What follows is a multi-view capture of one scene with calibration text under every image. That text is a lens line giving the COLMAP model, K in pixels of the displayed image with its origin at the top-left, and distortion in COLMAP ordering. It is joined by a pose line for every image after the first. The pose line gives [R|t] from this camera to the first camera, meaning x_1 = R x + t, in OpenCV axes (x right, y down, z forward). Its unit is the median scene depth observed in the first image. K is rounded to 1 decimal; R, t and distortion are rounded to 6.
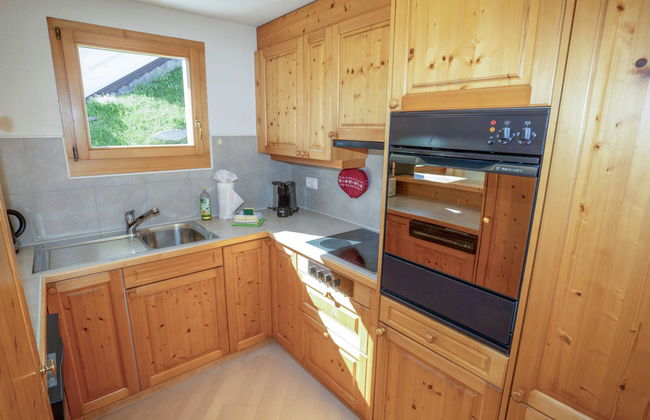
lens RADIAL K [[335.8, 0, 325.0], [0, 335.8, 210.0], [0, 0, 1]] dist [-0.063386, 0.024880]
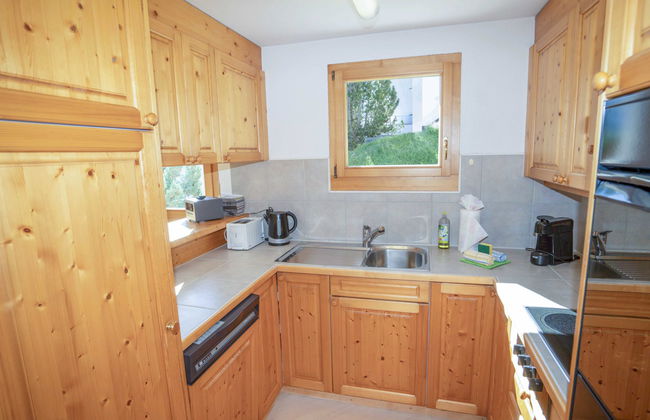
lens RADIAL K [[340.0, 0, 325.0], [0, 340.0, 210.0], [0, 0, 1]] dist [-0.058210, 0.000883]
pose [[0.570930, 0.102337, -0.814595, 0.211324], [-0.153907, 0.987952, 0.016246, -0.042762], [0.806444, 0.116097, 0.579802, 0.228334]]
